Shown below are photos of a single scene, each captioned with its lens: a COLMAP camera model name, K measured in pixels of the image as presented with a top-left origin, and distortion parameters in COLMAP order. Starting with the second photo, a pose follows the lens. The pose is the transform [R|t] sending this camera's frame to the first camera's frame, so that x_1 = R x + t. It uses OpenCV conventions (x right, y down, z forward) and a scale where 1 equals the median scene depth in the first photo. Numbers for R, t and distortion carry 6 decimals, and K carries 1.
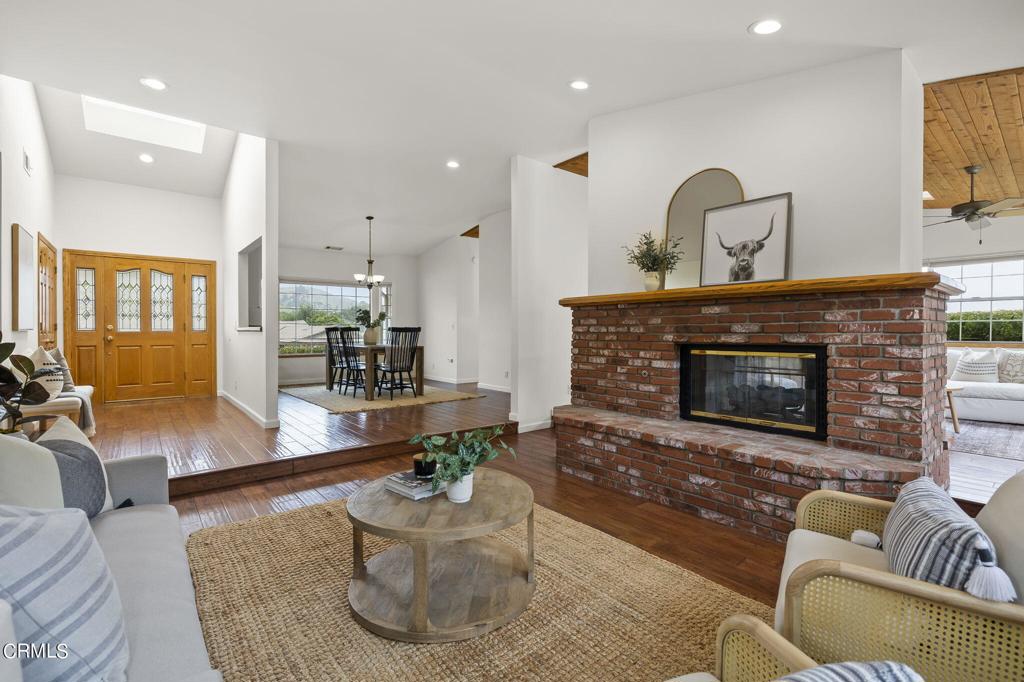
lens RADIAL K [[457.7, 0, 512.0], [0, 457.7, 341.0], [0, 0, 1]] dist [-0.000069, 0.000102]
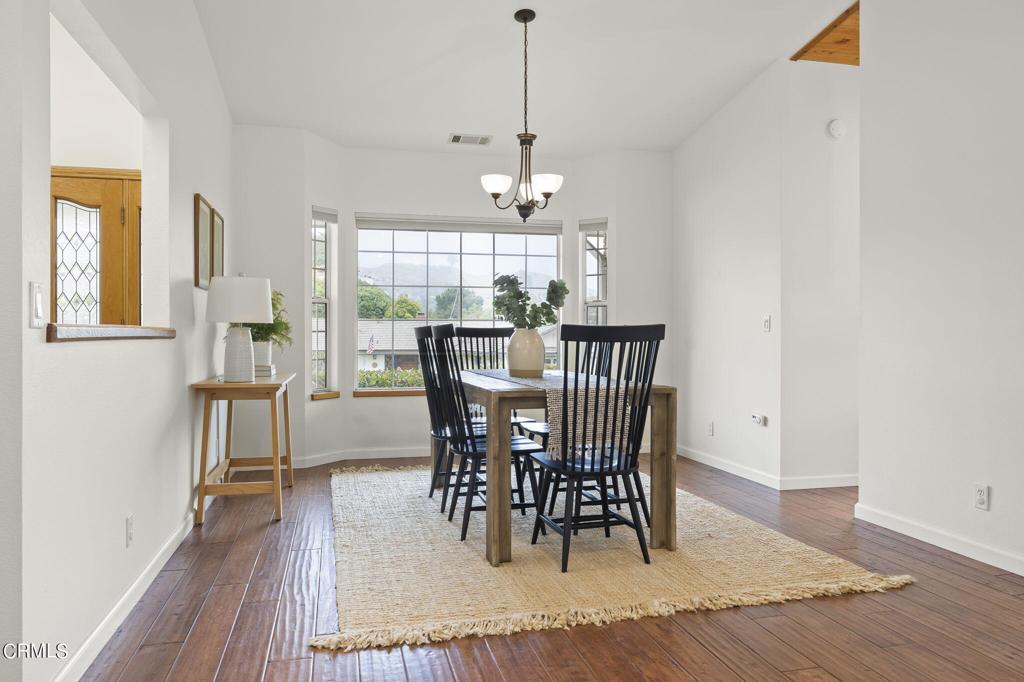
lens RADIAL K [[580.6, 0, 512.0], [0, 580.6, 341.0], [0, 0, 1]] dist [-0.002854, 0.001079]
pose [[0.874498, 0.010771, -0.484910, -0.099864], [-0.013672, 0.999904, -0.002446, -0.016799], [0.484836, 0.008769, 0.874561, 0.598583]]
